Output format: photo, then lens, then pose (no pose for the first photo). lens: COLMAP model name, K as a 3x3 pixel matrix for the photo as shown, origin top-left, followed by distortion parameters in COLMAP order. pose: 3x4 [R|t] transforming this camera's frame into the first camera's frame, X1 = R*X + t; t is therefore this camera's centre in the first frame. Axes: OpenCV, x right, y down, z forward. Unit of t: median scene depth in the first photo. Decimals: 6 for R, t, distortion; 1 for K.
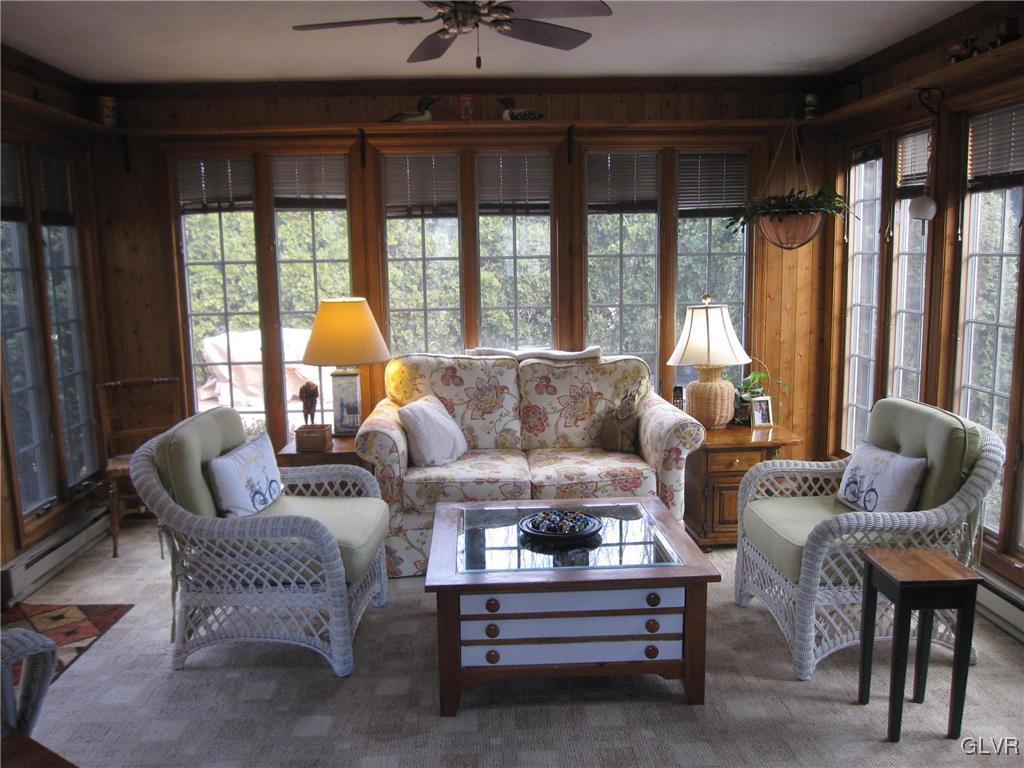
lens RADIAL K [[853.3, 0, 518.5], [0, 853.3, 384.4], [0, 0, 1]] dist [-0.079650, 0.056788]
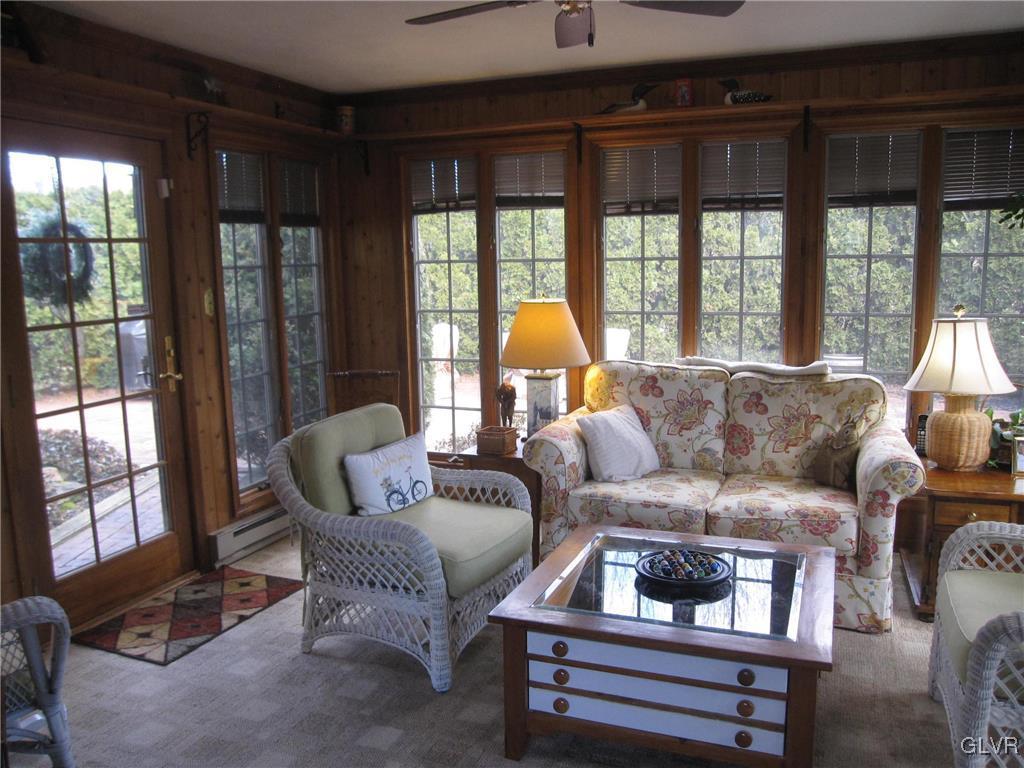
lens RADIAL K [[853.3, 0, 518.5], [0, 853.3, 384.4], [0, 0, 1]] dist [-0.079650, 0.056788]
pose [[0.912565, 0.060764, -0.404391, 0.173128], [-0.059582, 0.998103, 0.015522, -0.018278], [0.404567, 0.009930, 0.914454, 0.104317]]
